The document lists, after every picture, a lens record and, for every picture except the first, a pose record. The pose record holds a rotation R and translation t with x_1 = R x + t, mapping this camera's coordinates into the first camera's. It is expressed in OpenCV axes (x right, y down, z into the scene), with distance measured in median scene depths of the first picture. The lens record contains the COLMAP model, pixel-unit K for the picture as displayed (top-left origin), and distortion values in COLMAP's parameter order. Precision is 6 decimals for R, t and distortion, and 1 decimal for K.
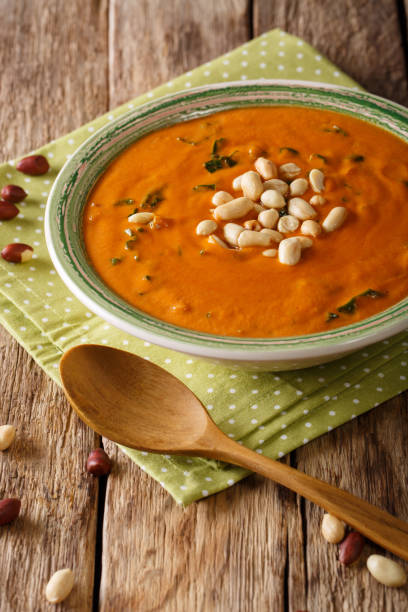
lens RADIAL K [[1958.5, 0, 204.0], [0, 1958.5, 306.0], [0, 0, 1]] dist [-0.007263, 0.376211]
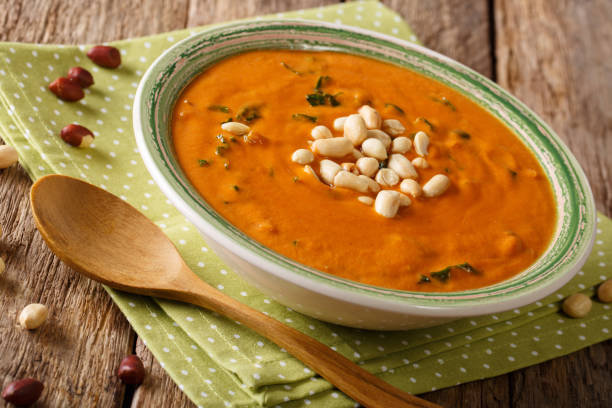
lens RADIAL K [[1958.5, 0, 306.0], [0, 1958.5, 204.0], [0, 0, 1]] dist [-0.007263, 0.376211]
pose [[0.954601, 0.270139, 0.125542, -0.106253], [-0.257382, 0.960149, -0.108943, 0.080763], [-0.149969, 0.071685, 0.986089, 0.090061]]
